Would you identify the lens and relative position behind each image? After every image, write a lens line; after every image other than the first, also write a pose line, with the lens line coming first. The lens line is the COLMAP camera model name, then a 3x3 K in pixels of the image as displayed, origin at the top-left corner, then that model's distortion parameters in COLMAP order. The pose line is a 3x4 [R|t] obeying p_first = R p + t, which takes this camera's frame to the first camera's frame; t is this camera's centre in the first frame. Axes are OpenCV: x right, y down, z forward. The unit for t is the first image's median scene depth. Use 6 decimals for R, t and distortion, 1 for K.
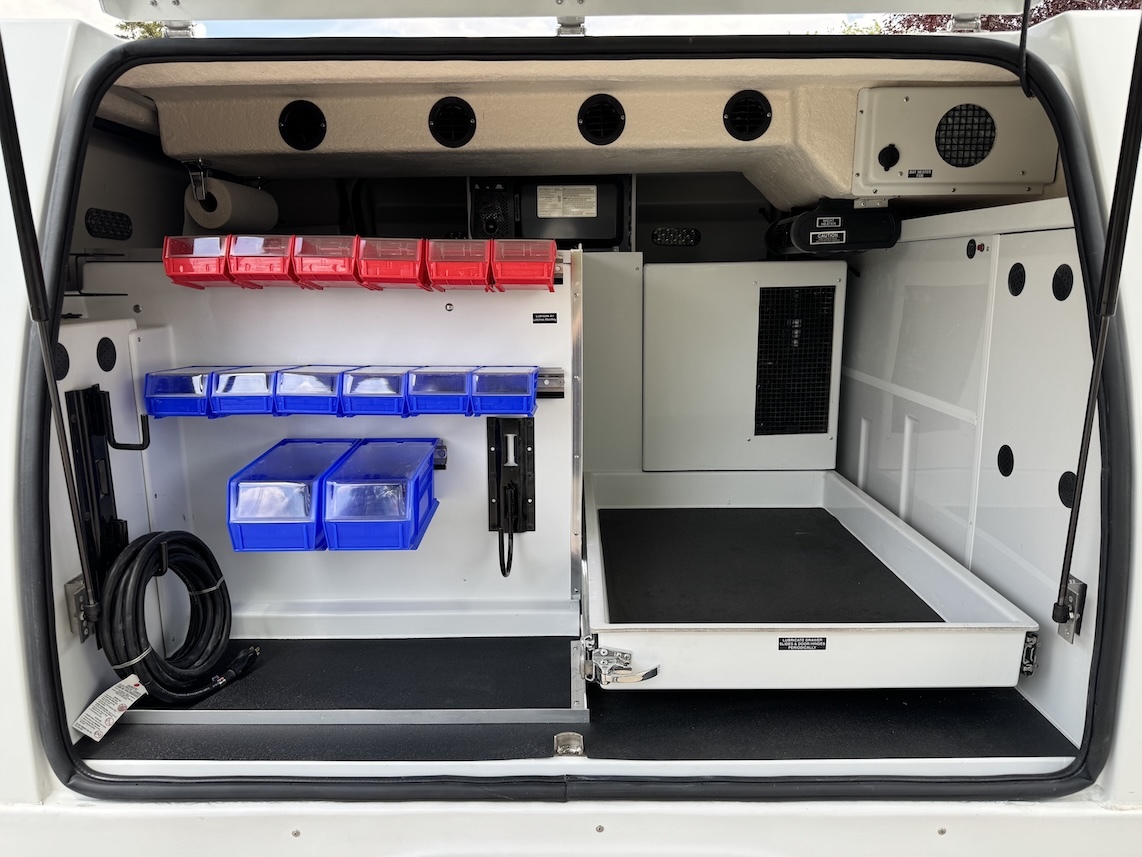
lens RADIAL K [[801.8, 0, 567.8], [0, 801.8, 423.9], [0, 0, 1]] dist [0.087463, -0.140288]
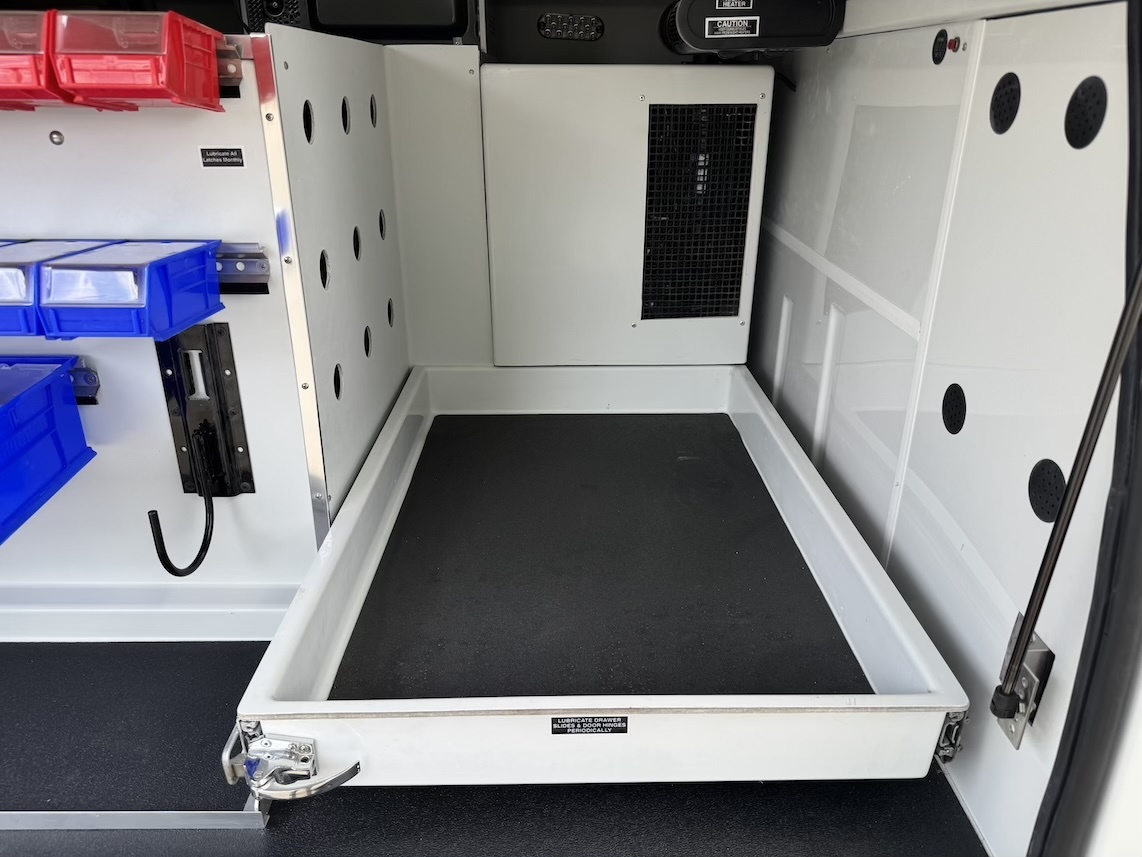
lens RADIAL K [[814.8, 0, 571.0], [0, 814.8, 428.5], [0, 0, 1]] dist [0.061687, -0.105945]
pose [[0.999586, 0.001978, 0.028706, 0.191486], [-0.008132, 0.976380, 0.215905, -0.063268], [-0.027601, -0.216049, 0.975992, 0.327440]]
